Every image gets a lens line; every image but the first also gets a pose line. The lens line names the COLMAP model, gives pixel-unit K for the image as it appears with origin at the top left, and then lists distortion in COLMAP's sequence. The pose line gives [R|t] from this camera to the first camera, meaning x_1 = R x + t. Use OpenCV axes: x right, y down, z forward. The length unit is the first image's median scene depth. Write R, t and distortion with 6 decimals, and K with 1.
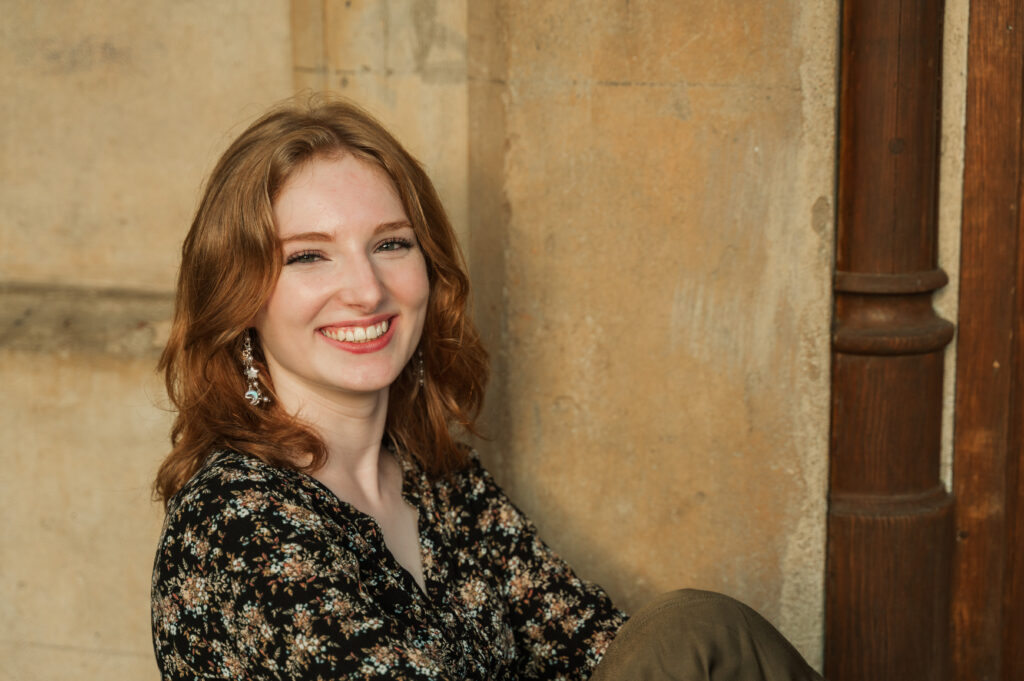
lens RADIAL K [[1910.2, 0, 511.5], [0, 1910.2, 396.6], [0, 0, 1]] dist [0.016198, -0.060449]
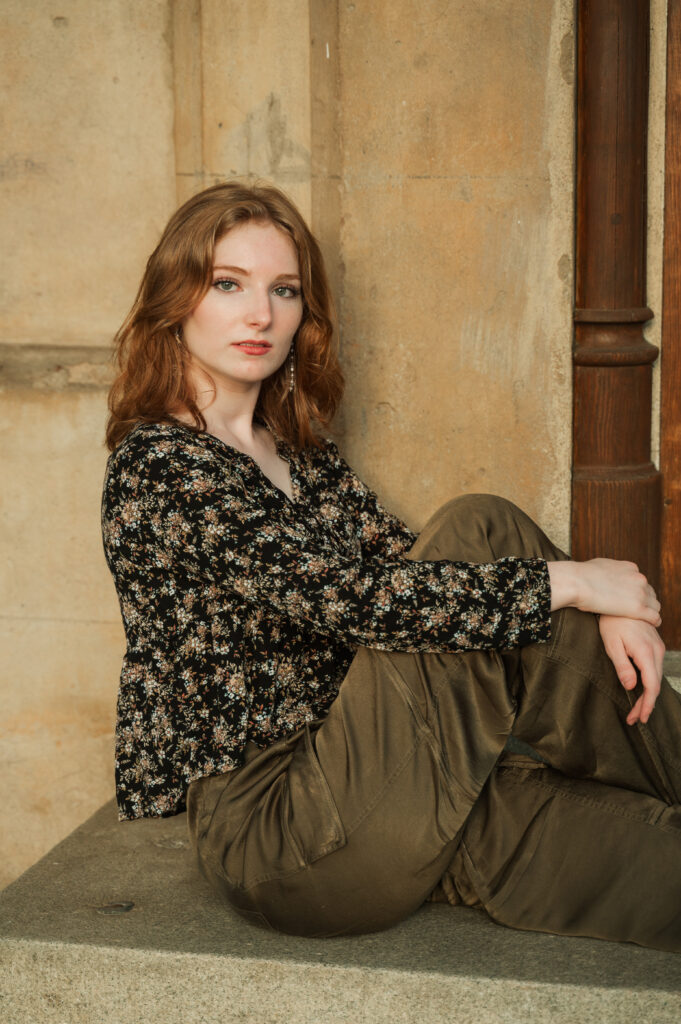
lens RADIAL K [[1910.2, 0, 355.8], [0, 1910.2, 513.6], [0, 0, 1]] dist [0.016198, -0.060449]
pose [[0.998591, -0.008911, 0.052314, -0.068650], [0.010477, 0.999503, -0.029742, 0.126513], [-0.052023, 0.030248, 0.998188, -0.403434]]
